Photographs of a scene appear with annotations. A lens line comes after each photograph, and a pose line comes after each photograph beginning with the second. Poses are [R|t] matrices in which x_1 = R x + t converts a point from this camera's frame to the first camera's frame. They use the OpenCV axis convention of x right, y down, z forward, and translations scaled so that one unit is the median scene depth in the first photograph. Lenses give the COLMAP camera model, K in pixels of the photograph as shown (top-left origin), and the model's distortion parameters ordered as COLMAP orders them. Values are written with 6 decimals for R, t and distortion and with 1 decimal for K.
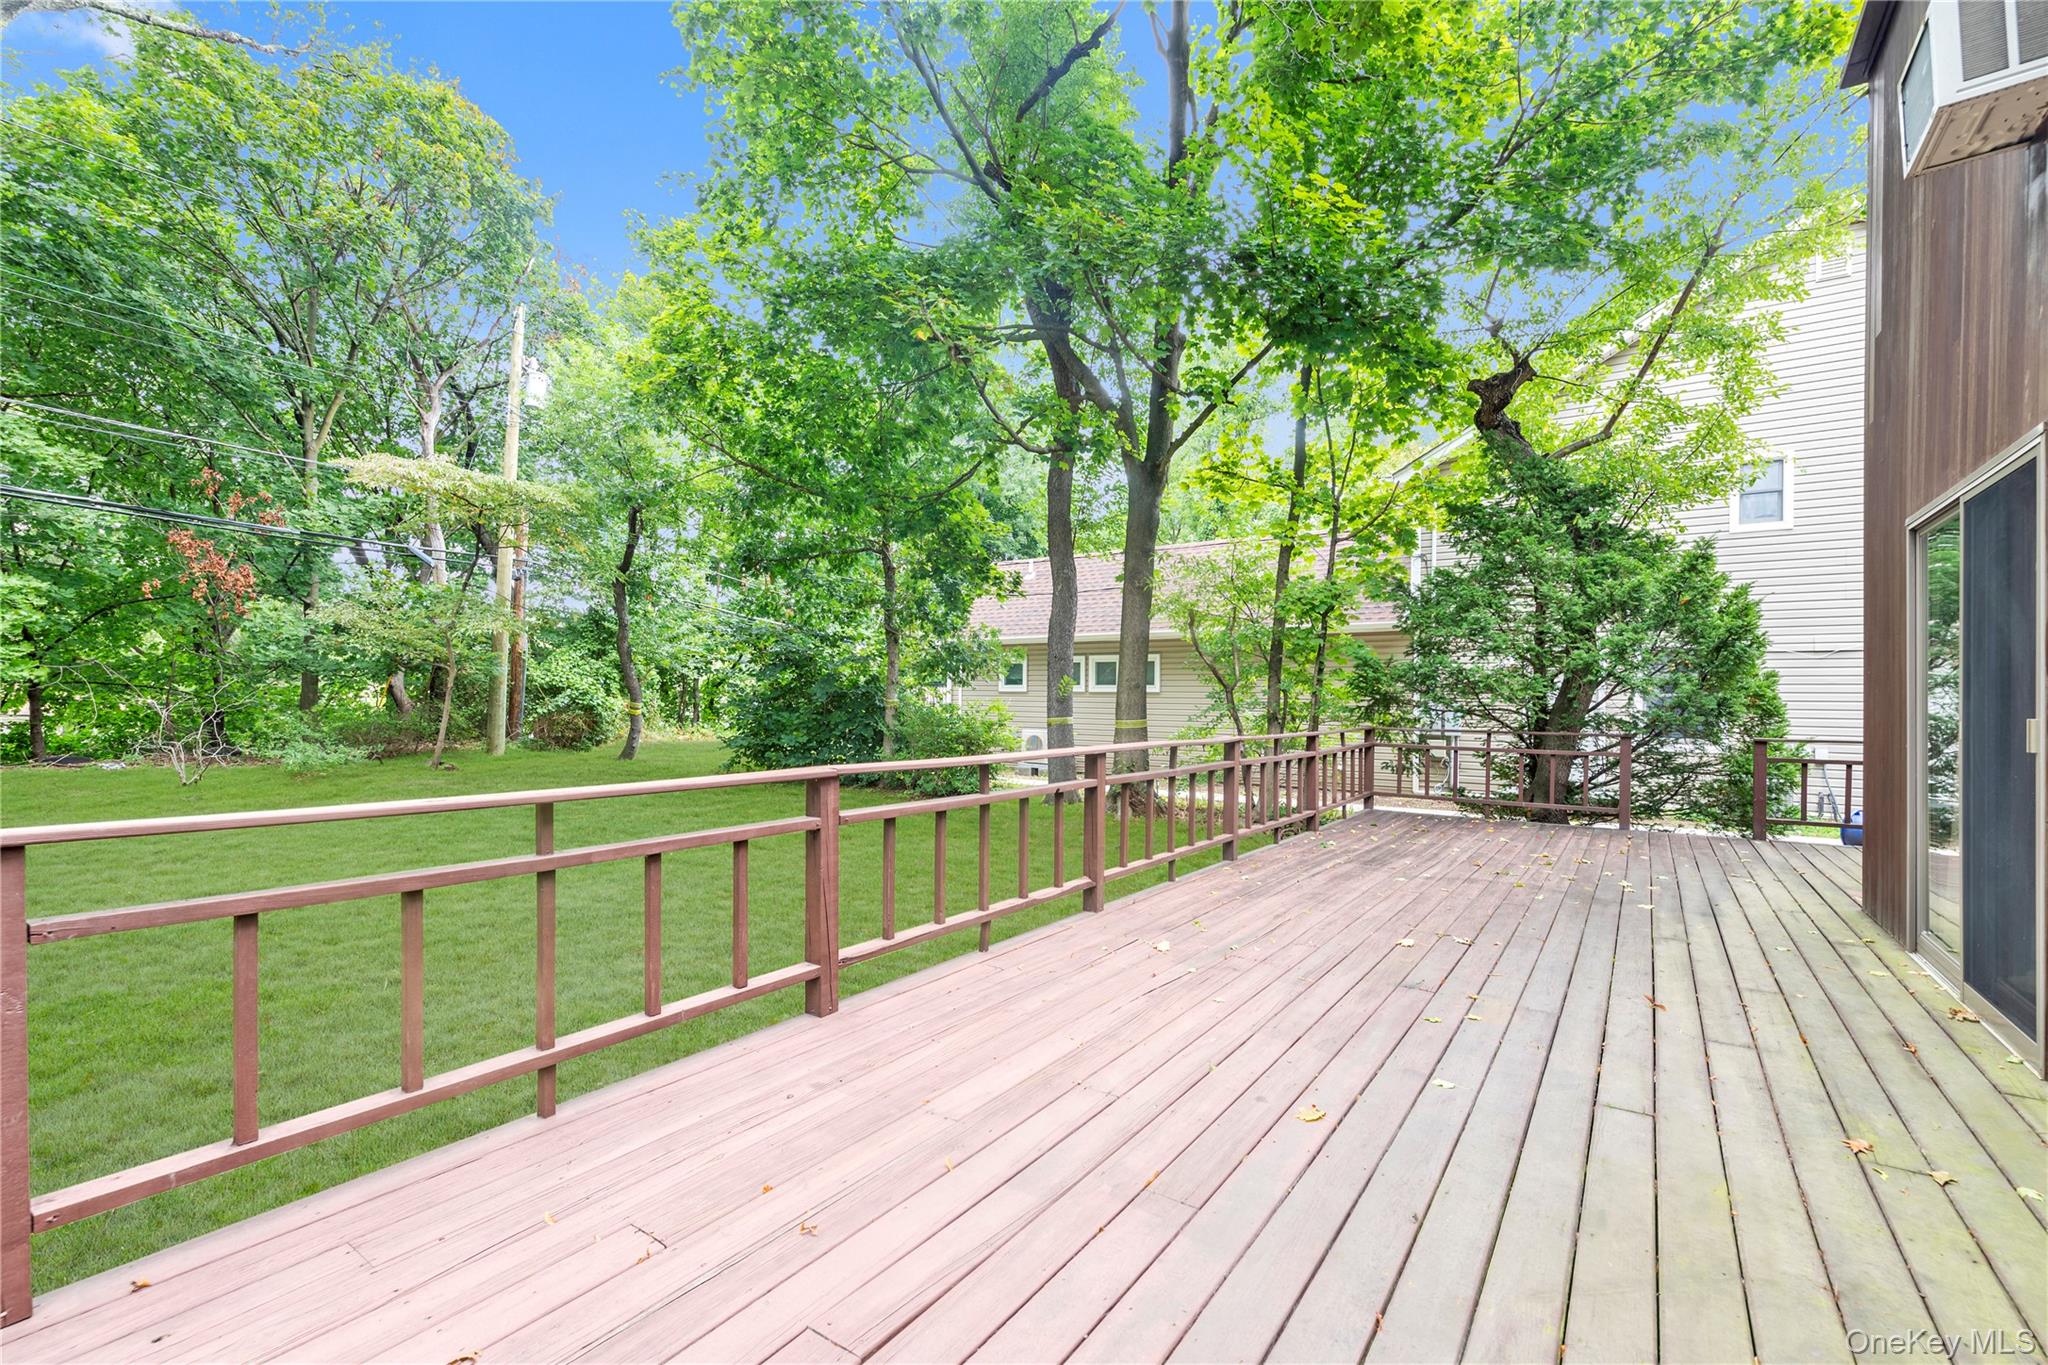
lens RADIAL K [[893.5, 0, 1025.0], [0, 893.5, 692.6], [0, 0, 1]] dist [0.000664, 0.000278]
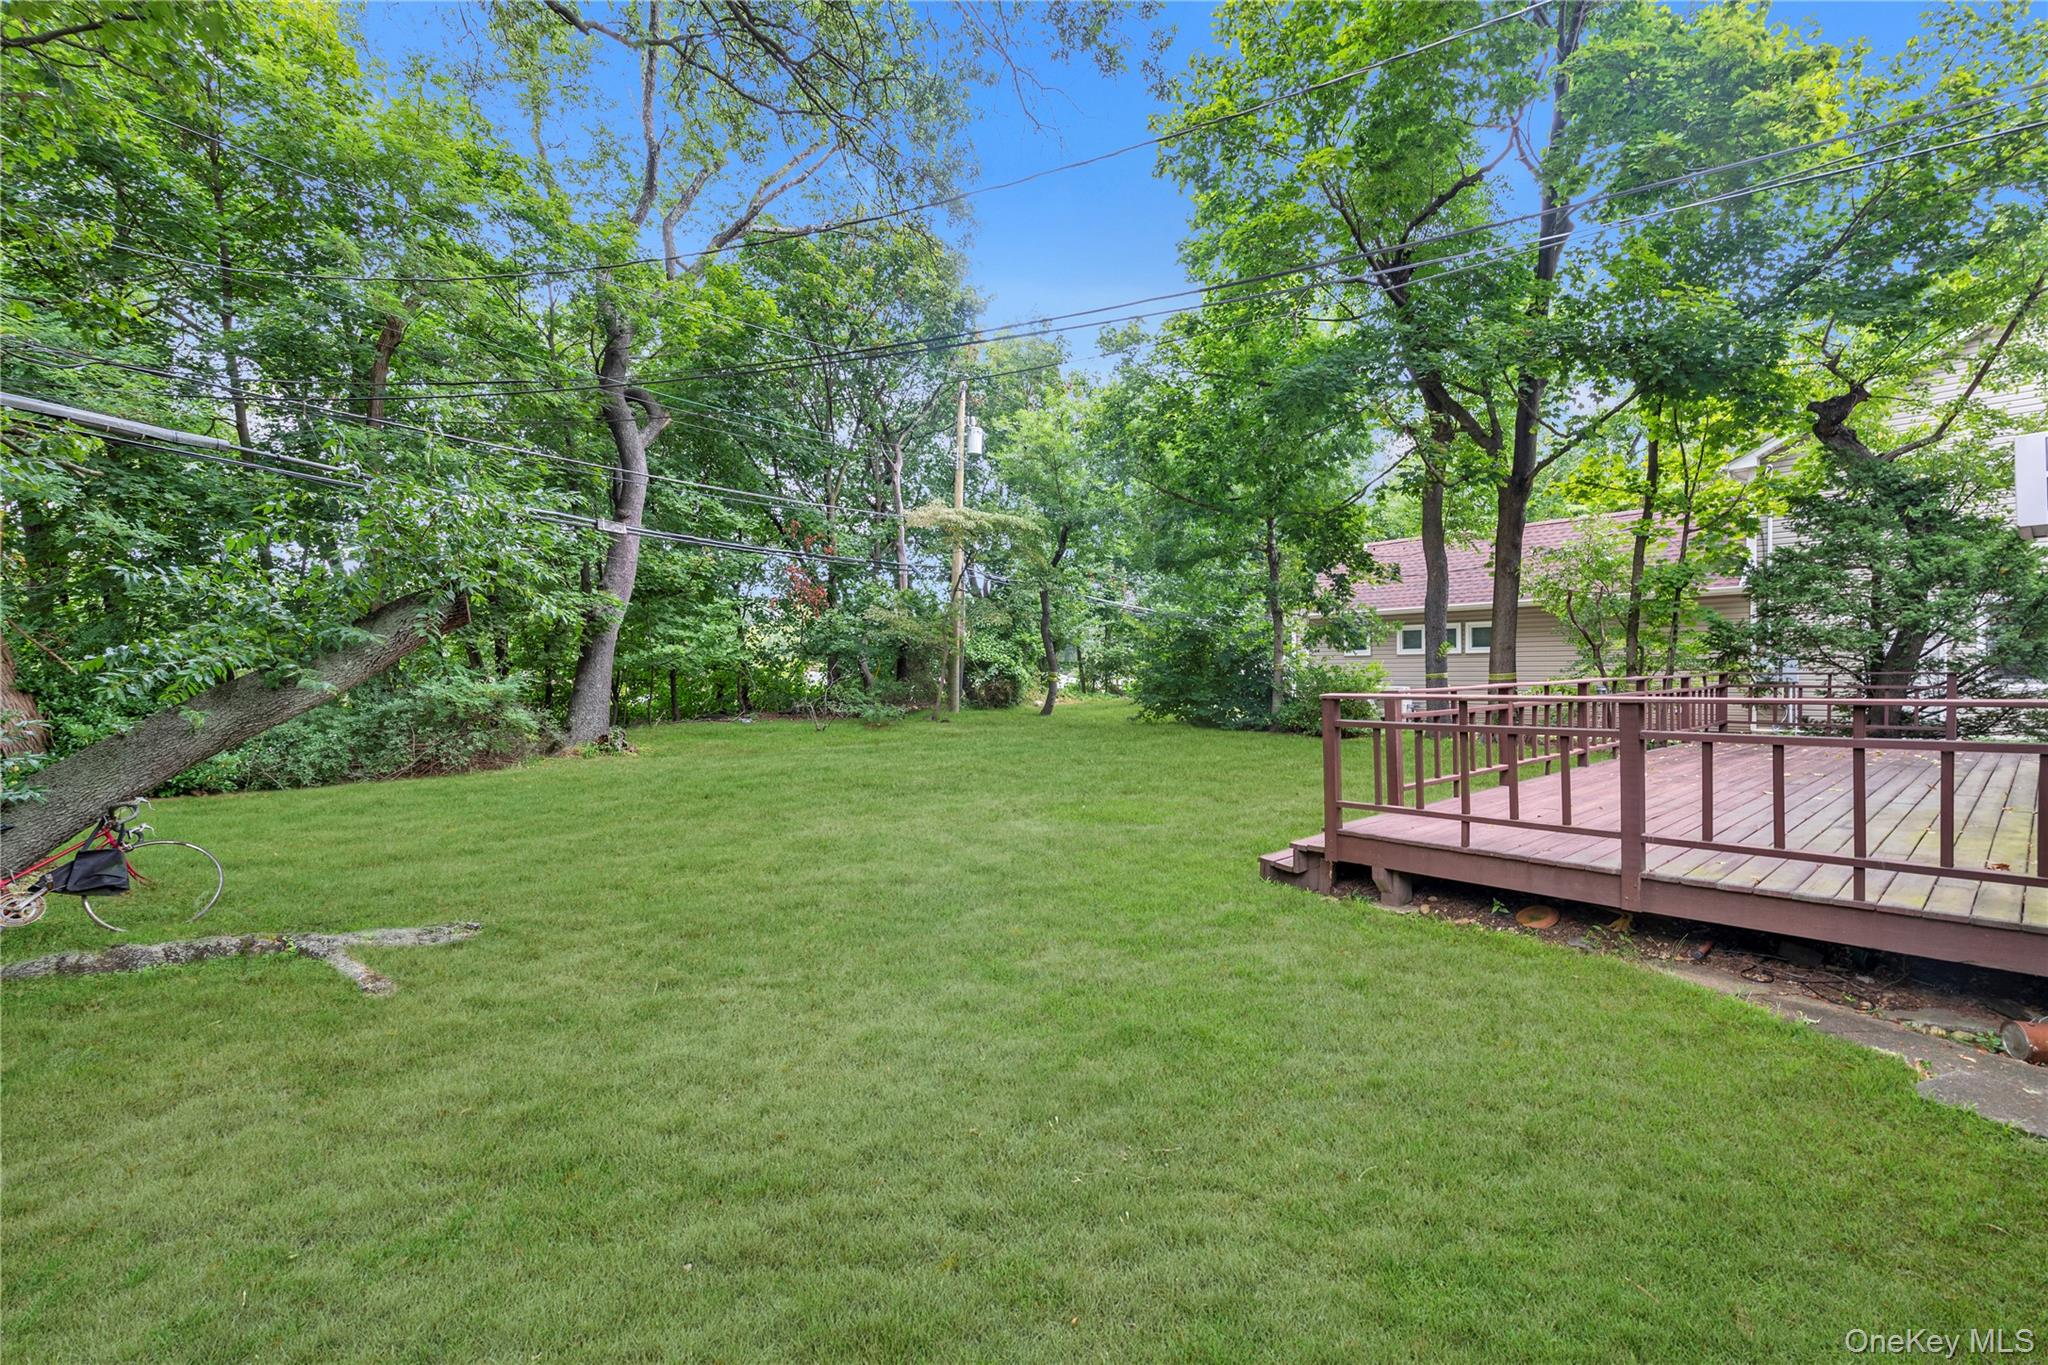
lens RADIAL K [[893.5, 0, 1022.5], [0, 893.5, 680.6], [0, 0, 1]] dist [0.000664, 0.000278]
pose [[0.968958, -0.020414, -0.246382, -0.285044], [0.025409, 0.999531, 0.017112, 0.000555], [0.245917, -0.022841, 0.969022, -0.525355]]
